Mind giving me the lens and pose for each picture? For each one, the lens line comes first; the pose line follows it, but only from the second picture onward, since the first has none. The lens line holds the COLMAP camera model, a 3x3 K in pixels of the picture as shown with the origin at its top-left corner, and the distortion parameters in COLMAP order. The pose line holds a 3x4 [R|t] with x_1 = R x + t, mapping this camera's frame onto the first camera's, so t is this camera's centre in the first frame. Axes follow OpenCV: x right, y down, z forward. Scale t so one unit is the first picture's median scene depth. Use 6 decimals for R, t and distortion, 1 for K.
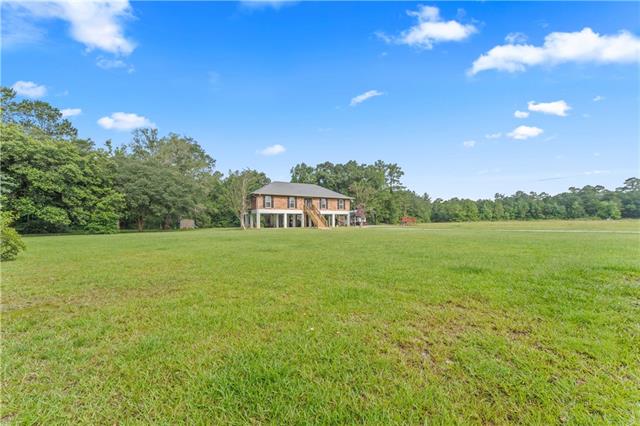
lens RADIAL K [[258.6, 0, 320.9], [0, 258.6, 220.7], [0, 0, 1]] dist [0.000647, -0.000035]
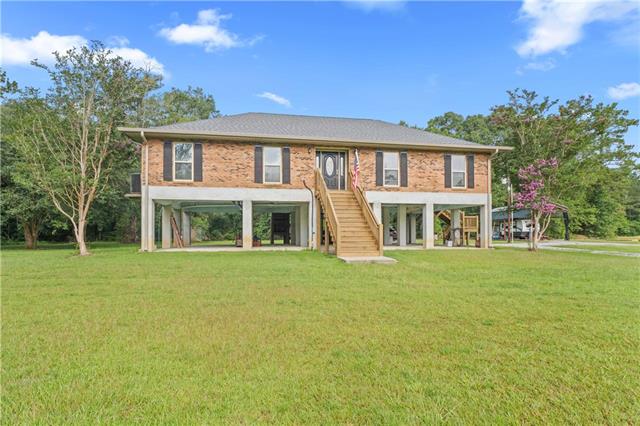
lens RADIAL K [[339.4, 0, 323.9], [0, 339.4, 229.1], [0, 0, 1]] dist [-0.002805, 0.000019]
pose [[0.931392, 0.003959, -0.363995, 0.077435], [-0.004944, 0.999986, -0.001773, 0.004010], [0.363983, 0.003451, 0.931399, 0.600029]]
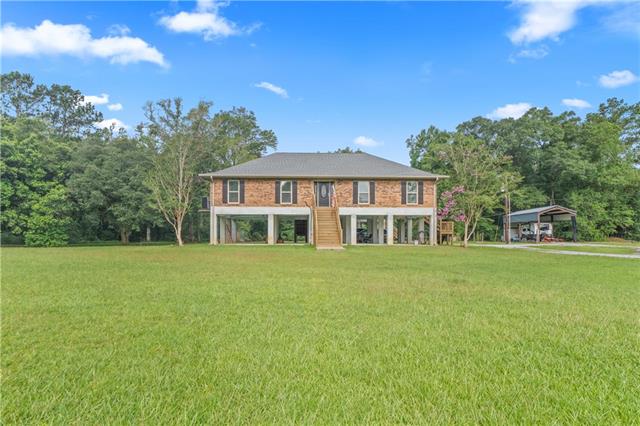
lens RADIAL K [[377.0, 0, 319.9], [0, 377.0, 238.1], [0, 0, 1]] dist [-0.001275, -0.000593]
pose [[0.866270, 0.014707, -0.499360, 0.264334], [-0.006350, 0.999810, 0.018430, 0.001960], [0.499536, -0.012795, 0.866199, 0.389086]]
